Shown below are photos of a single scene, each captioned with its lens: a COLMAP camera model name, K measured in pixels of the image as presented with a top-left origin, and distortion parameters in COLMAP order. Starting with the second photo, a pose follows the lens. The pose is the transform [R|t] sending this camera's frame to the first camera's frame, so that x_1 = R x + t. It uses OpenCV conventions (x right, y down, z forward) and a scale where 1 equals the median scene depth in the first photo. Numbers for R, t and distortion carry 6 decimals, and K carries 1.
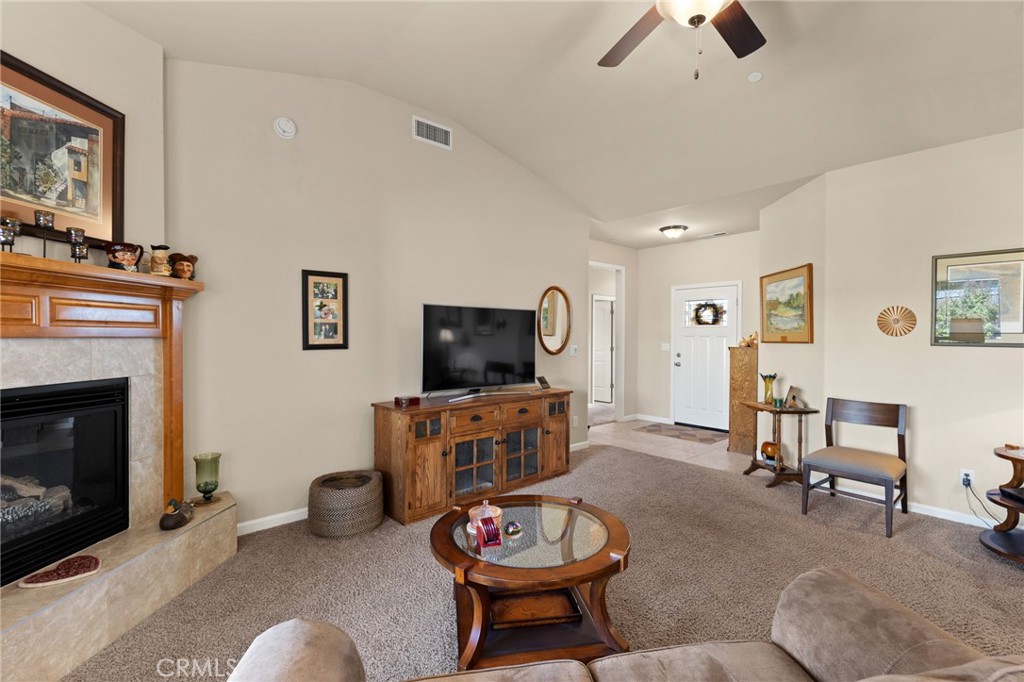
lens RADIAL K [[457.7, 0, 514.8], [0, 457.7, 333.8], [0, 0, 1]] dist [0.003622, -0.000224]
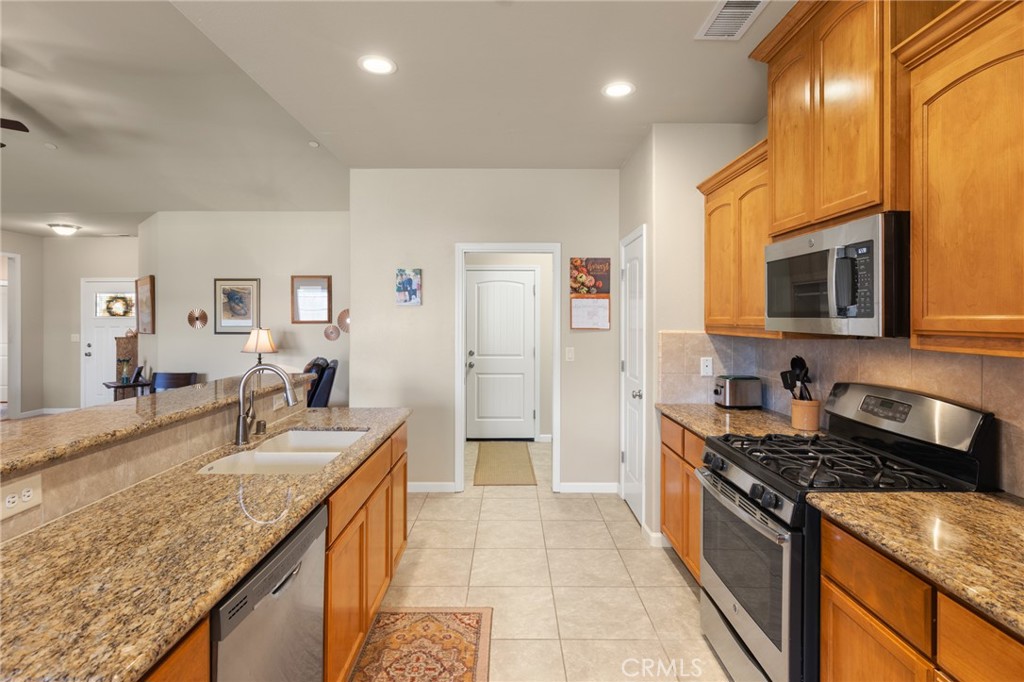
lens RADIAL K [[511.2, 0, 511.7], [0, 511.2, 318.3], [0, 0, 1]] dist [-0.000302, -0.000251]
pose [[0.661163, -0.008378, 0.750196, 0.255807], [0.004904, 0.999965, 0.006845, -0.036651], [-0.750226, -0.000847, 0.661180, -0.986500]]
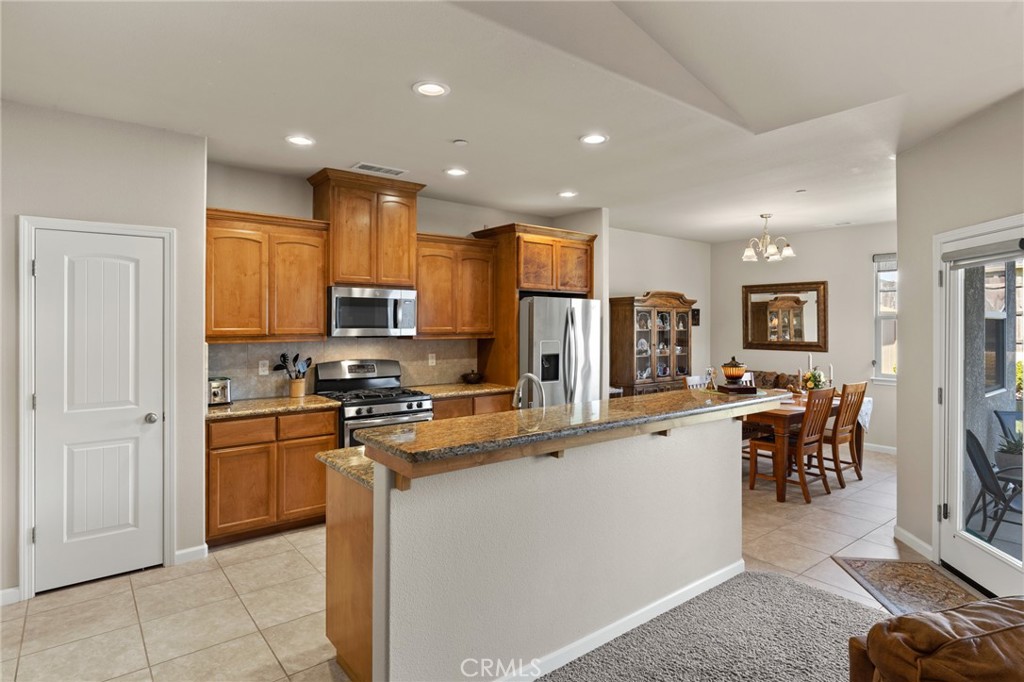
lens RADIAL K [[553.4, 0, 513.0], [0, 553.4, 320.9], [0, 0, 1]] dist [0.001823, -0.000191]
pose [[-0.998360, -0.008384, 0.056627, 0.523454], [-0.008435, 0.999964, -0.000670, -0.051889], [-0.056619, -0.001147, -0.998395, 0.521150]]
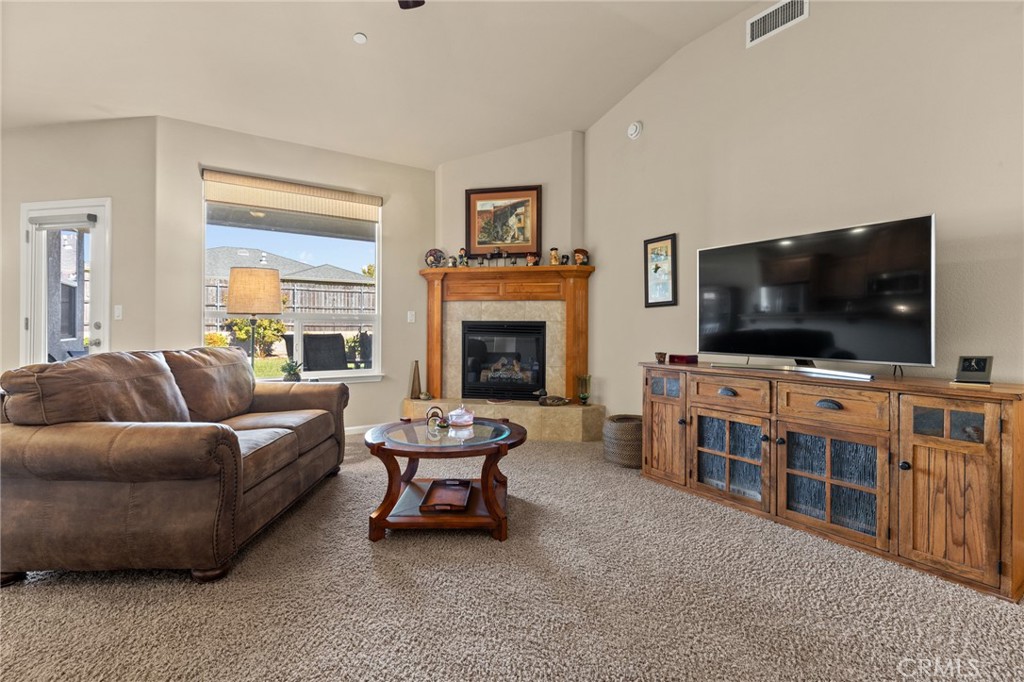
lens RADIAL K [[466.6, 0, 516.0], [0, 466.6, 325.2], [0, 0, 1]] dist [0.003905, -0.000085]
pose [[-0.144631, -0.008058, -0.989453, 0.768564], [-0.003245, 0.999965, -0.007669, 0.089266], [0.989480, 0.002102, -0.144652, 0.825937]]
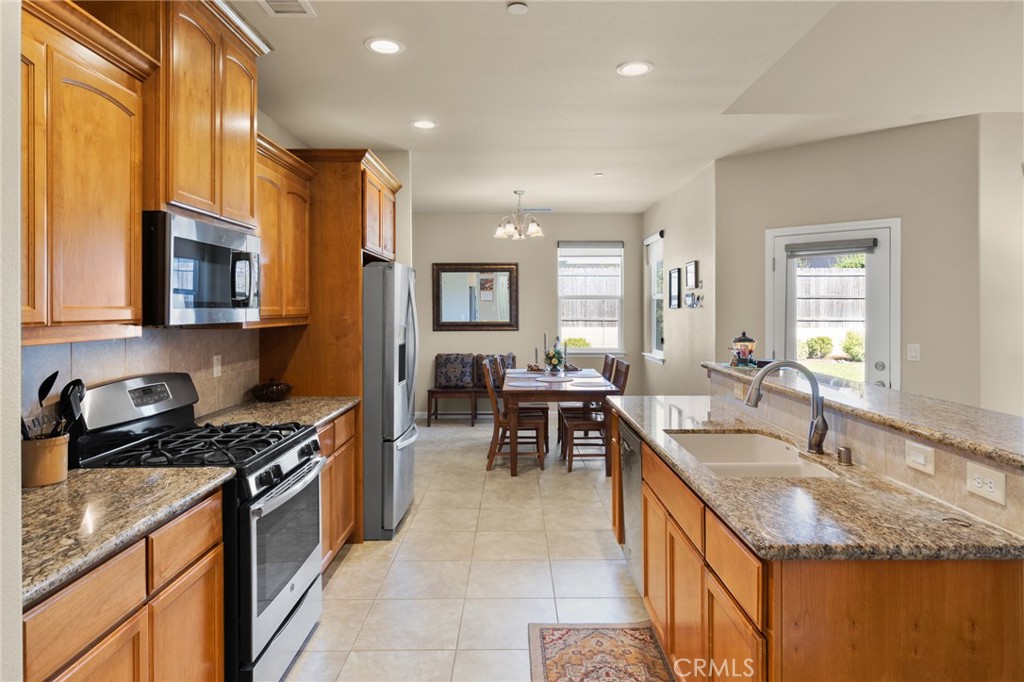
lens RADIAL K [[600.9, 0, 510.9], [0, 600.9, 310.8], [0, 0, 1]] dist [-0.002280, -0.001977]
pose [[-0.664573, -0.000657, -0.747223, 1.252242], [-0.004442, 0.999985, 0.003072, -0.031717], [0.747210, 0.005360, -0.664566, -0.077589]]
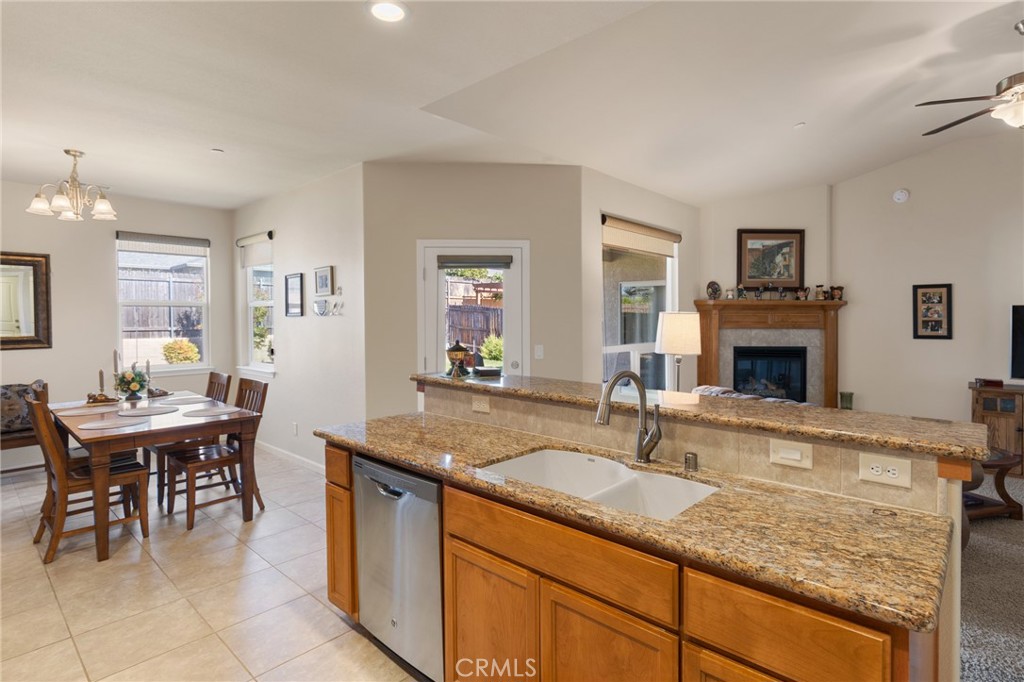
lens RADIAL K [[524.6, 0, 516.9], [0, 524.6, 326.0], [0, 0, 1]] dist [-0.002420, -0.000658]
pose [[0.105199, 0.015225, -0.994335, 1.085938], [0.000376, 0.999882, 0.015349, -0.031969], [0.994451, -0.001989, 0.105181, -0.466305]]
